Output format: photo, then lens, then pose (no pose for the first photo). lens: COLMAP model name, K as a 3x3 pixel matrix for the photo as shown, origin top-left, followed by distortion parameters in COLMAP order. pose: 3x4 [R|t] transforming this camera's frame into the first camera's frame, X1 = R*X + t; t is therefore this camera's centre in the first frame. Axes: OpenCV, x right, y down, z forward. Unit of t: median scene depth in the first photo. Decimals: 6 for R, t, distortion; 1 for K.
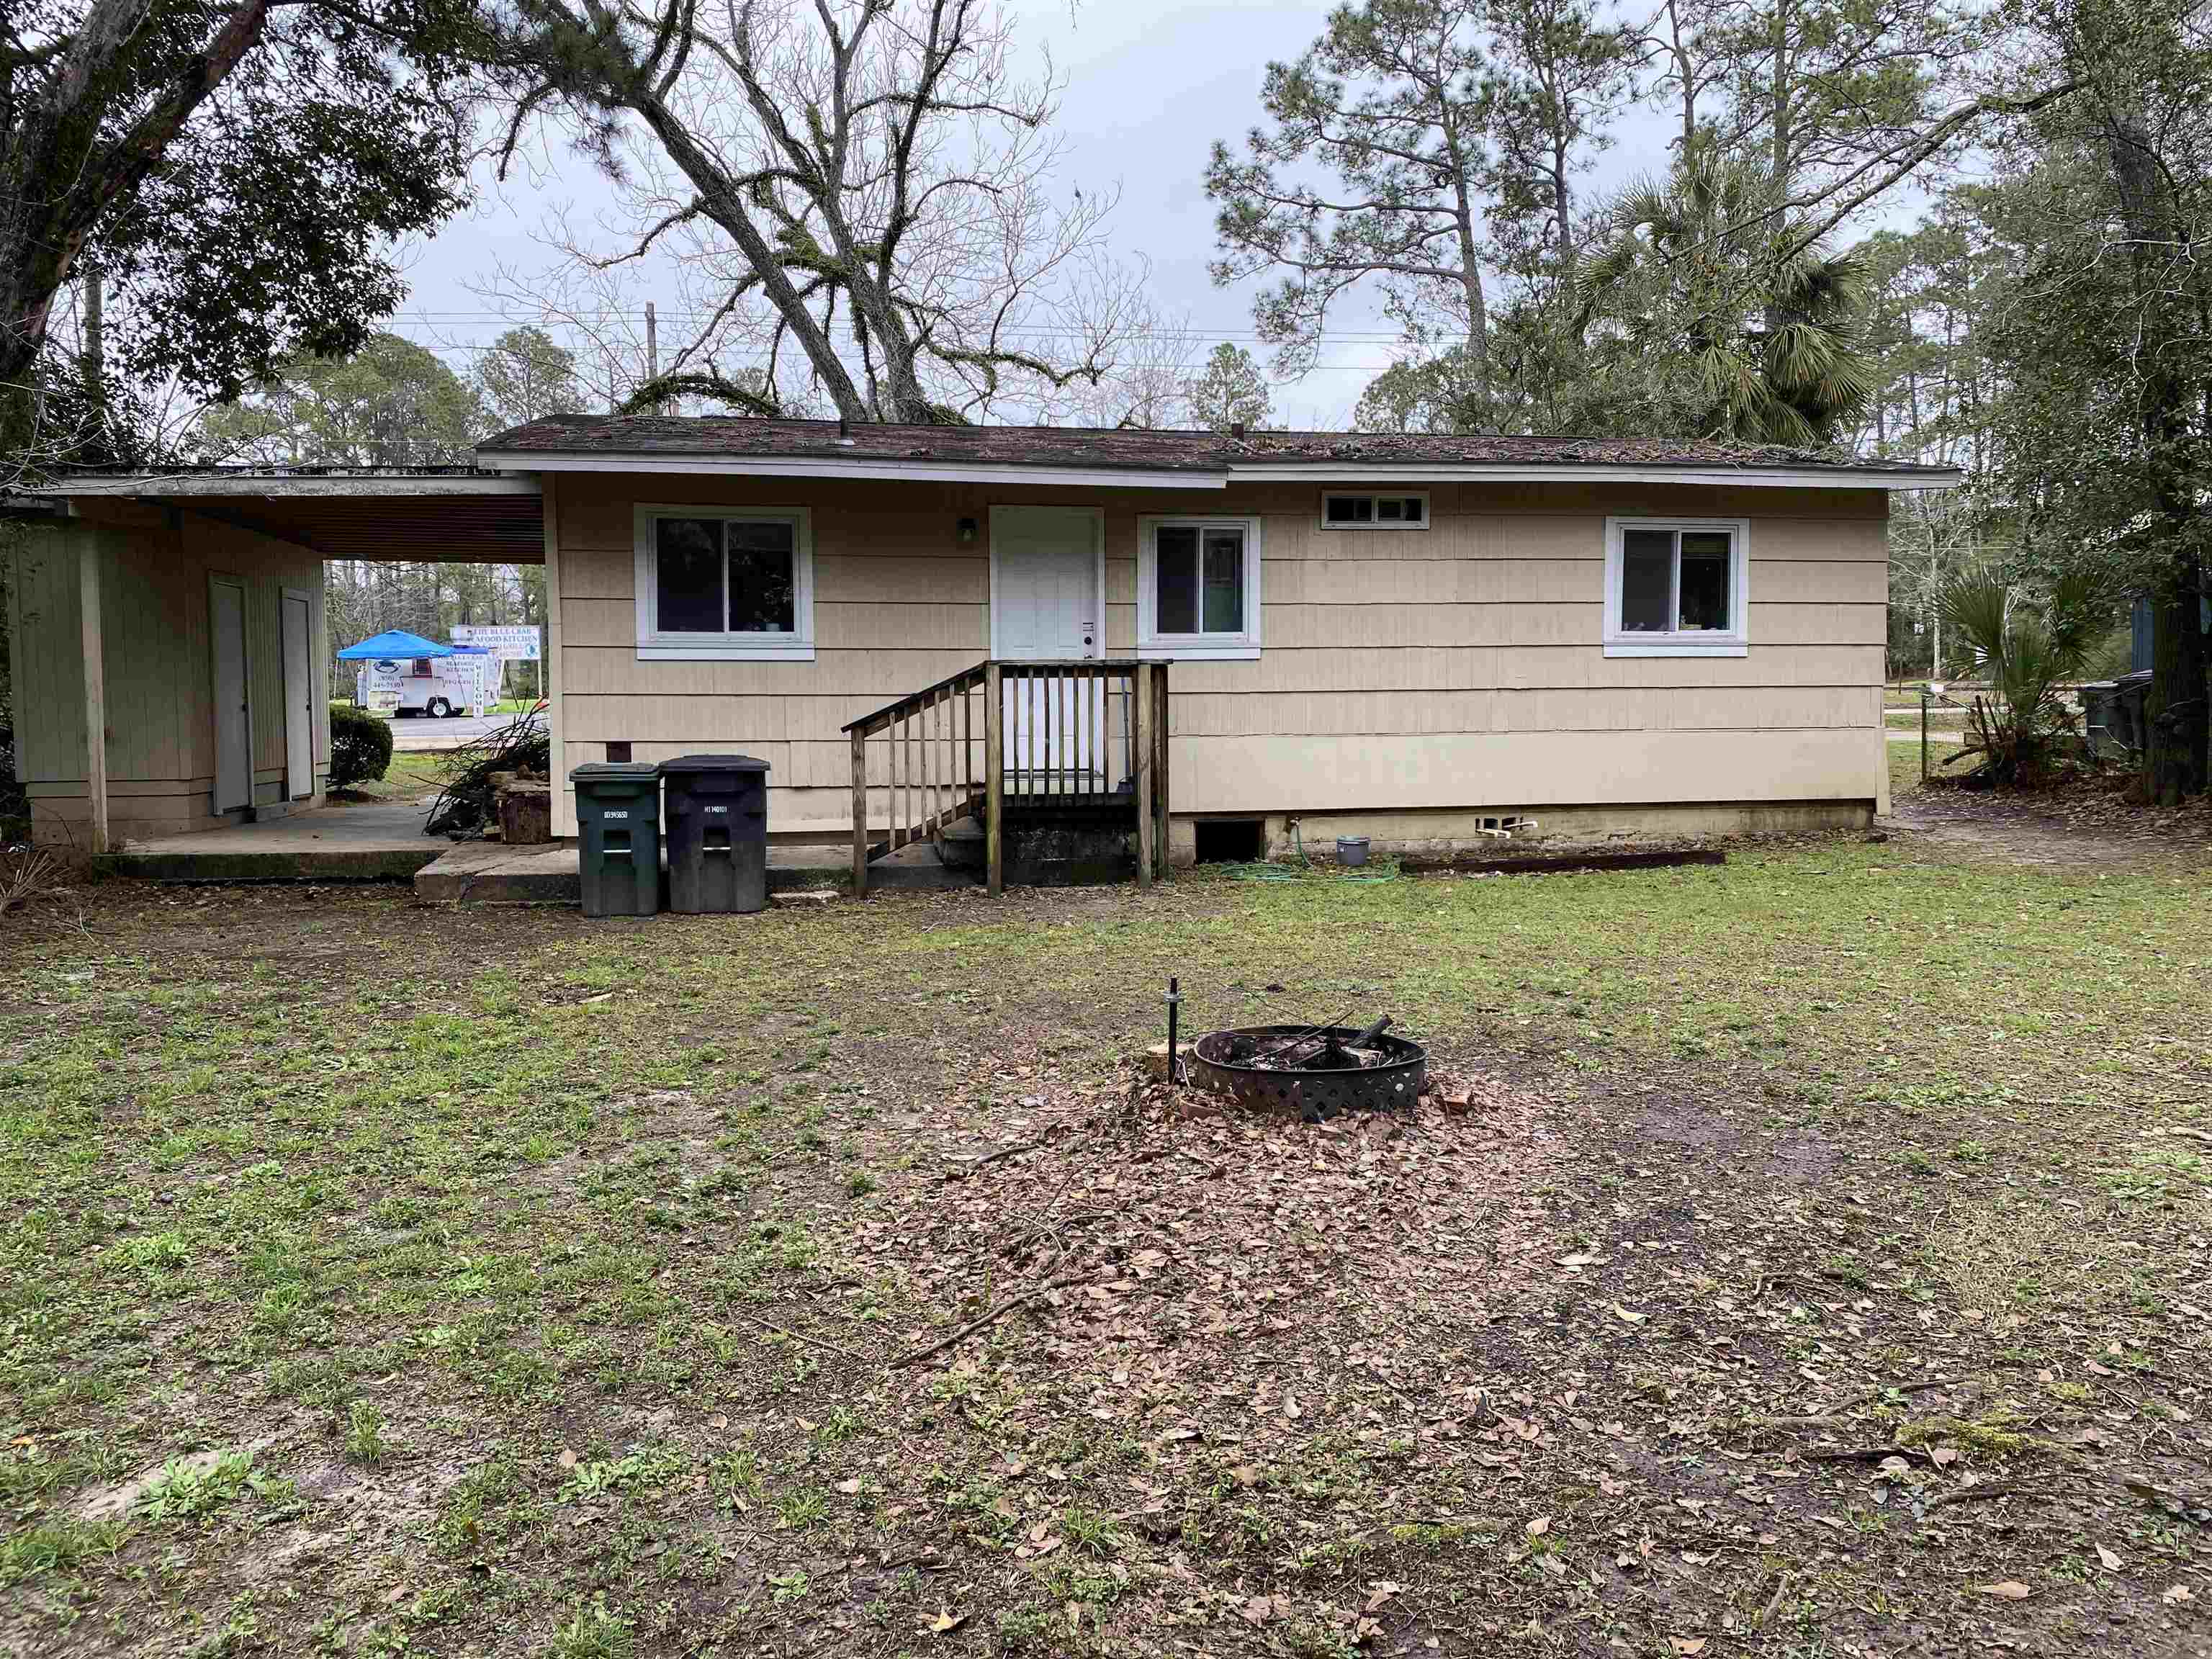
lens RADIAL K [[1676.8, 0, 1100.8], [0, 1676.8, 815.1], [0, 0, 1]] dist [0.008748, 0.000817]
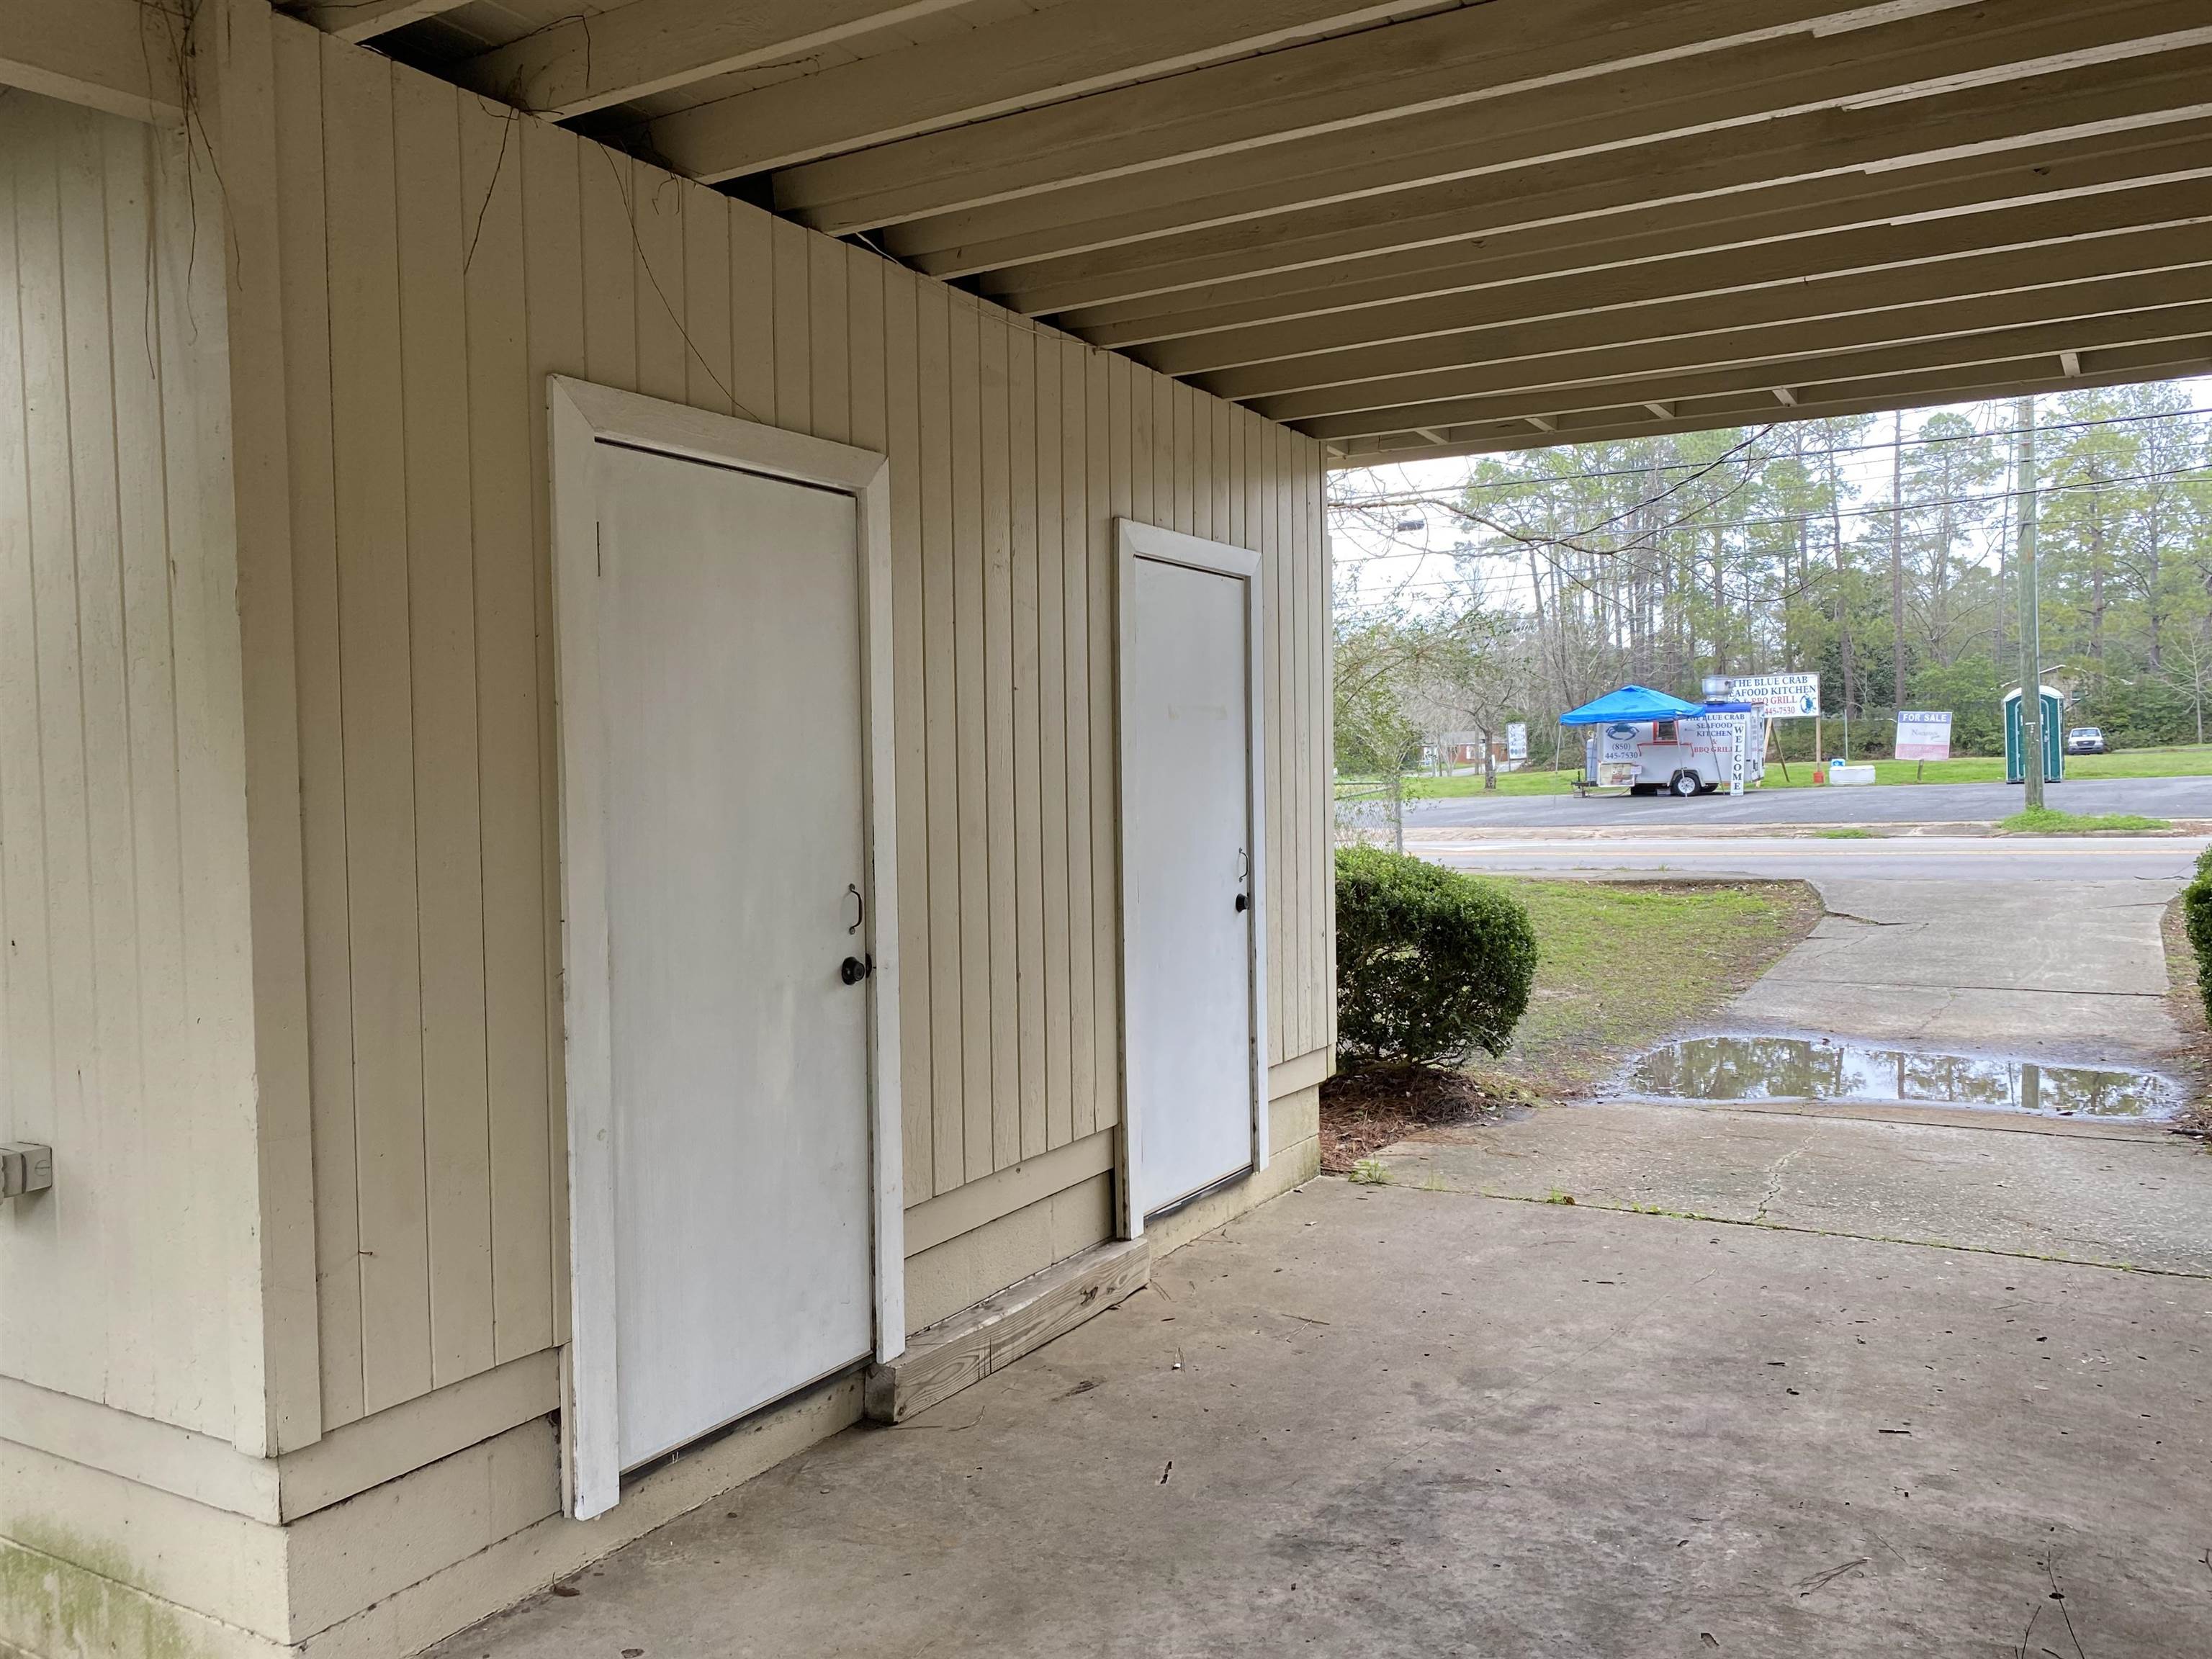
lens RADIAL K [[1676.8, 0, 1100.8], [0, 1676.8, 815.1], [0, 0, 1]] dist [0.008748, 0.000817]
pose [[0.756009, 0.006719, -0.654526, -0.092592], [-0.028863, 0.999317, -0.023080, -0.023783], [0.653924, 0.036340, 0.755687, 0.242432]]
